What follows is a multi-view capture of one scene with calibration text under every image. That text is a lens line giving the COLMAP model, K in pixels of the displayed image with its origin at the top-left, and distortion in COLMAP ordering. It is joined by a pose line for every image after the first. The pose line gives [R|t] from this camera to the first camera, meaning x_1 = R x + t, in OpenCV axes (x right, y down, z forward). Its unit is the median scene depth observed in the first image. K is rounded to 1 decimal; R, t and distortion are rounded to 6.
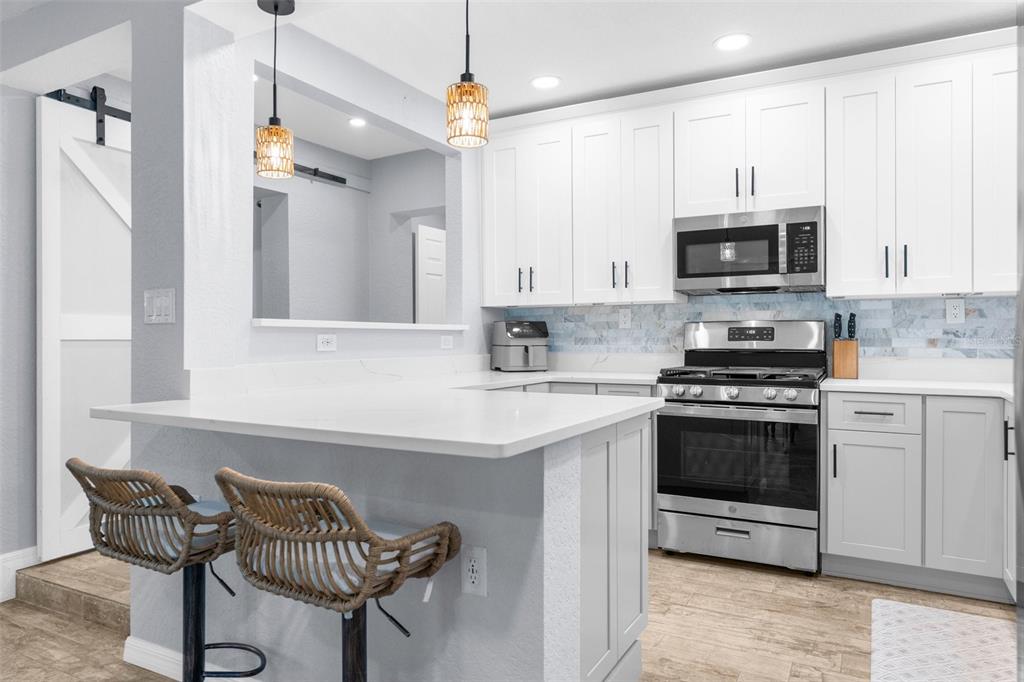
lens RADIAL K [[662.6, 0, 513.5], [0, 662.6, 339.7], [0, 0, 1]] dist [-0.003371, 0.000902]
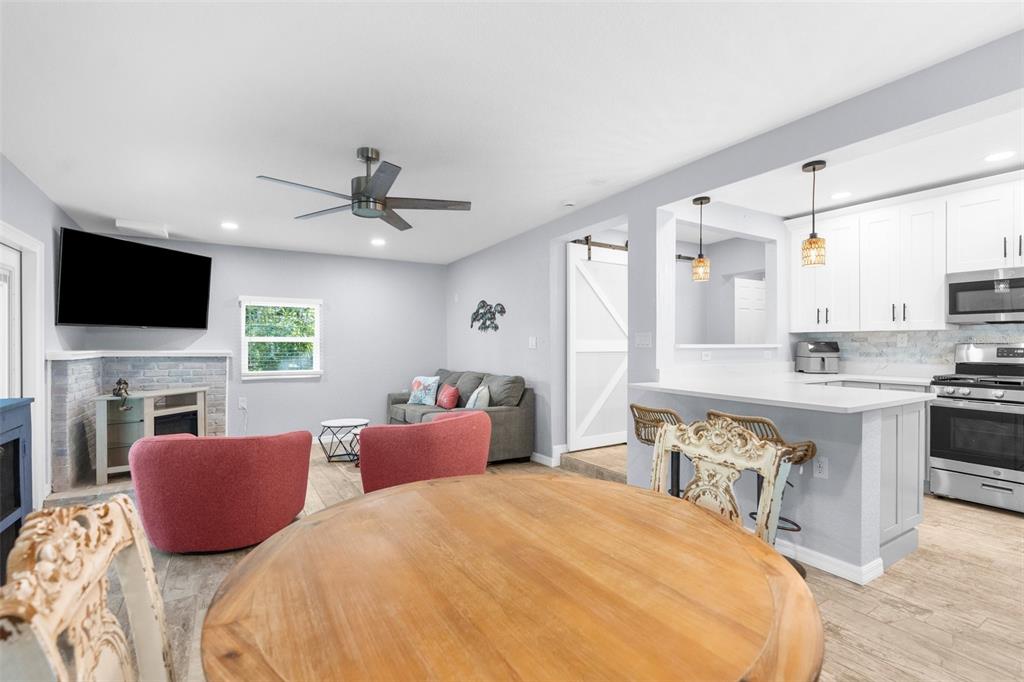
lens RADIAL K [[468.1, 0, 512.1], [0, 468.1, 343.5], [0, 0, 1]] dist [-0.001081, 0.001128]
pose [[0.870231, 0.005422, -0.492615, -0.090493], [-0.004572, 0.999985, 0.002930, -0.028268], [0.492623, -0.000297, 0.870243, -0.409138]]
